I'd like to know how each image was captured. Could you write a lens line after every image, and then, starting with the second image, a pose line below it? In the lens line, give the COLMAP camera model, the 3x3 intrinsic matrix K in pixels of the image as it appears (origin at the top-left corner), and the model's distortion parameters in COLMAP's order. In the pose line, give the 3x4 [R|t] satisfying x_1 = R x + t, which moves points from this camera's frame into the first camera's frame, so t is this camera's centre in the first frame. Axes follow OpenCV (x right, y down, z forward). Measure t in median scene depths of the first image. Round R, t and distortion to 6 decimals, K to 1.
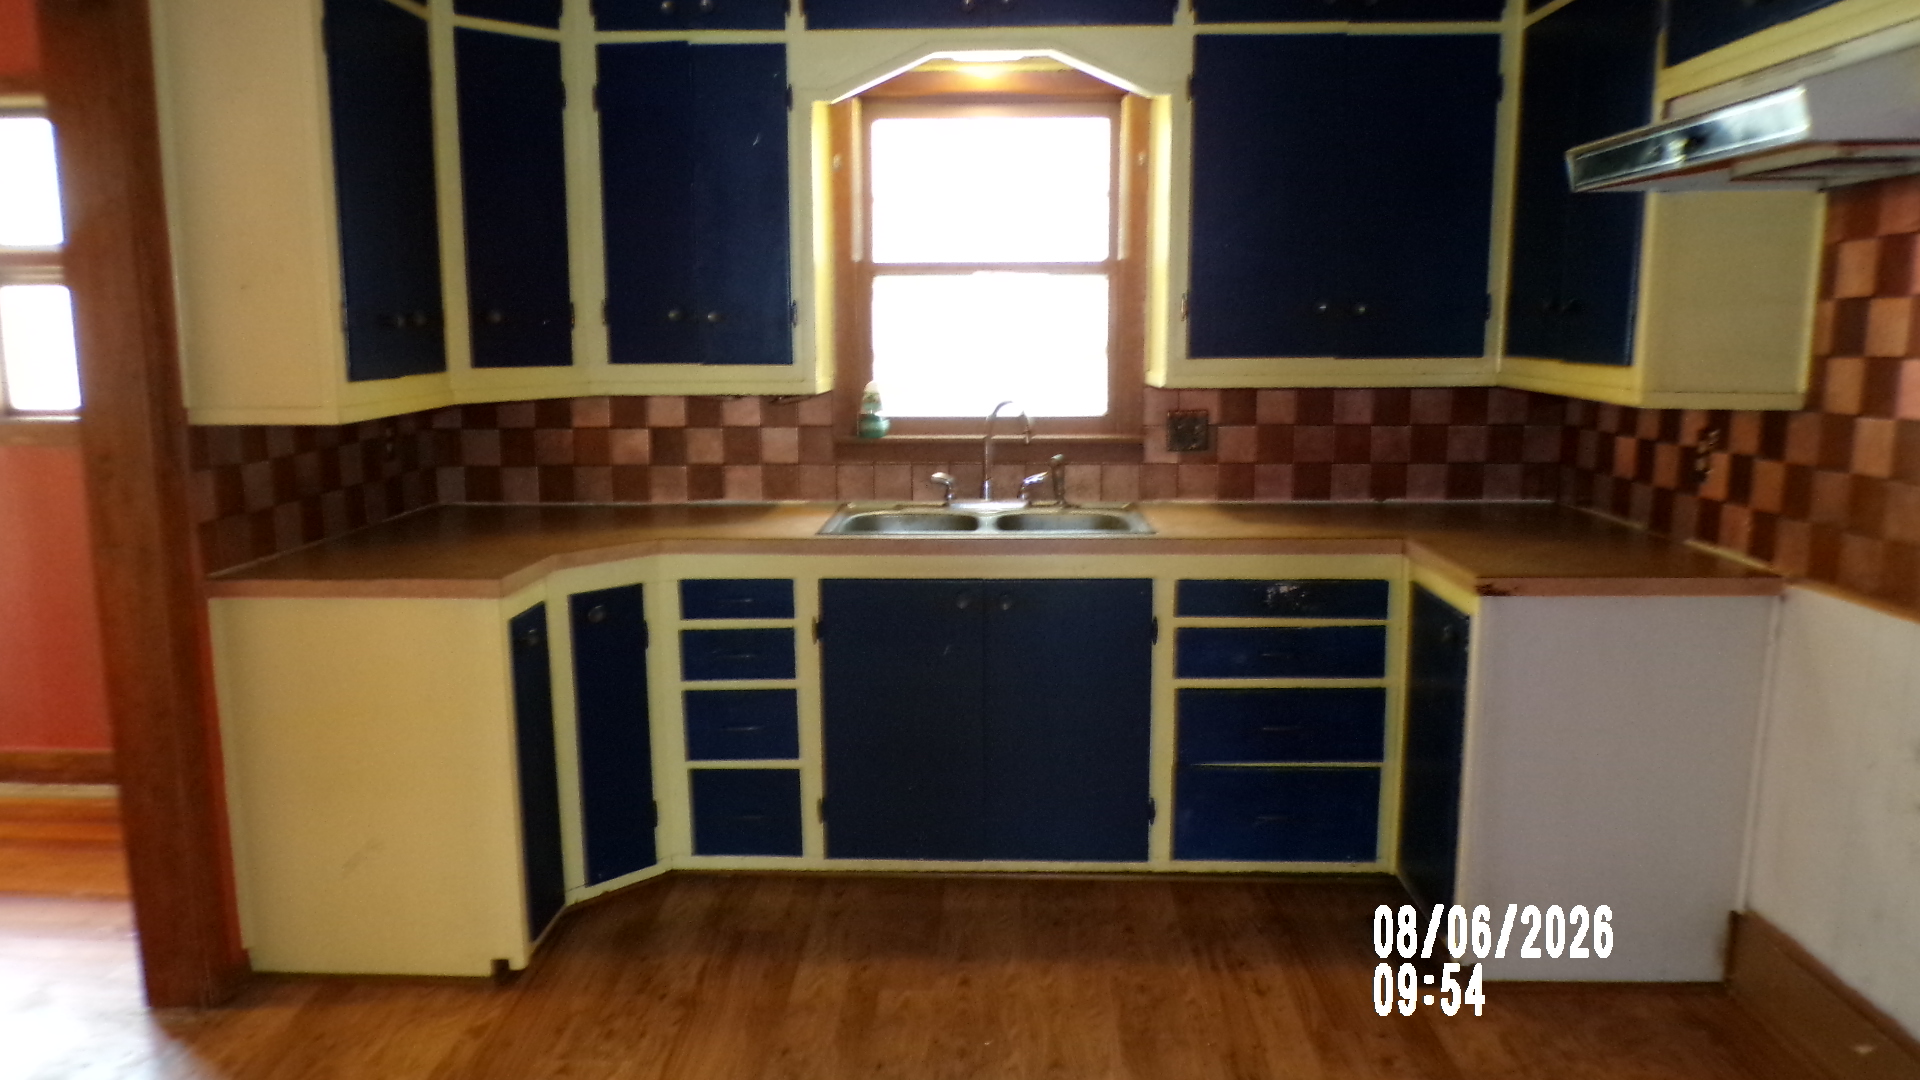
lens RADIAL K [[1316.3, 0, 963.8], [0, 1316.3, 545.6], [0, 0, 1]] dist [-0.030890, 0.003641]
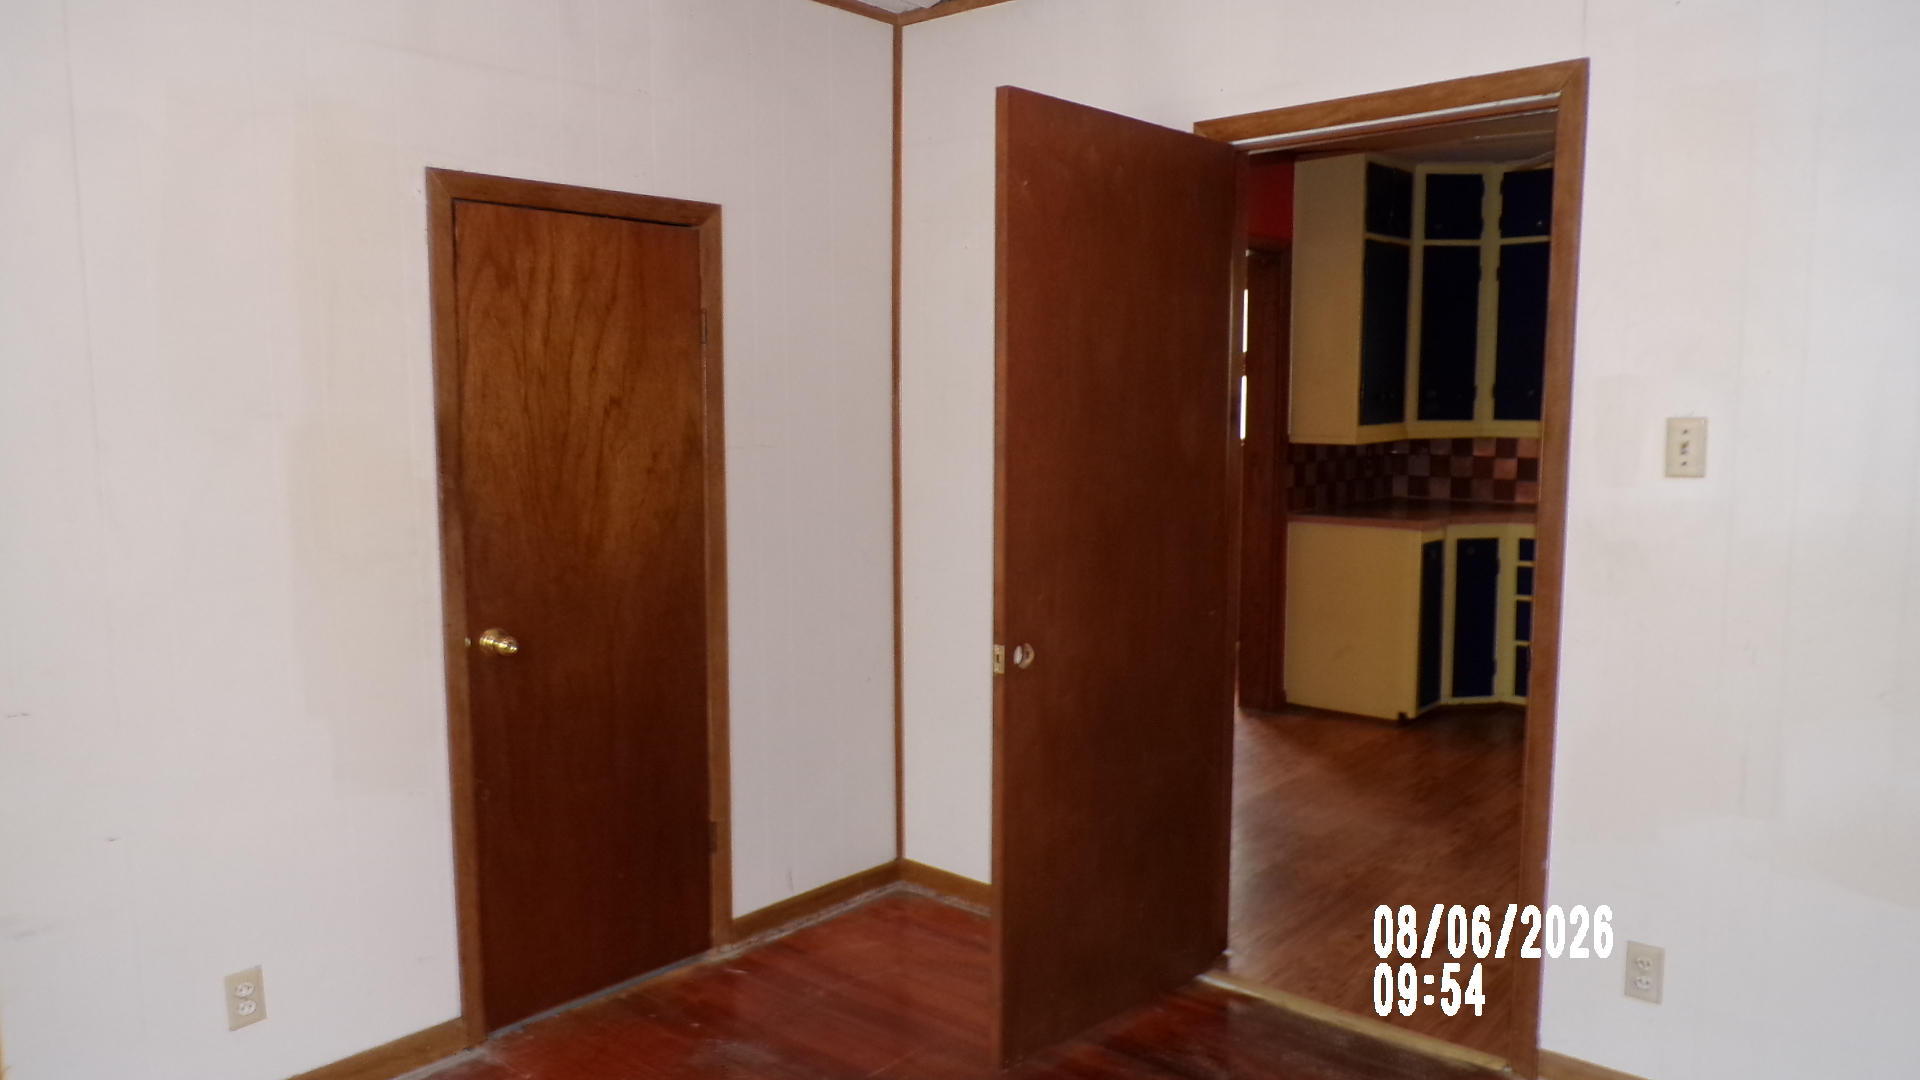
lens RADIAL K [[1316.3, 0, 962.7], [0, 1316.3, 537.3], [0, 0, 1]] dist [-0.030890, 0.003641]
pose [[0.772053, 0.070841, -0.631598, 0.333657], [-0.101161, 0.994797, -0.012080, 0.124485], [0.627456, 0.073219, 0.775202, -0.888965]]
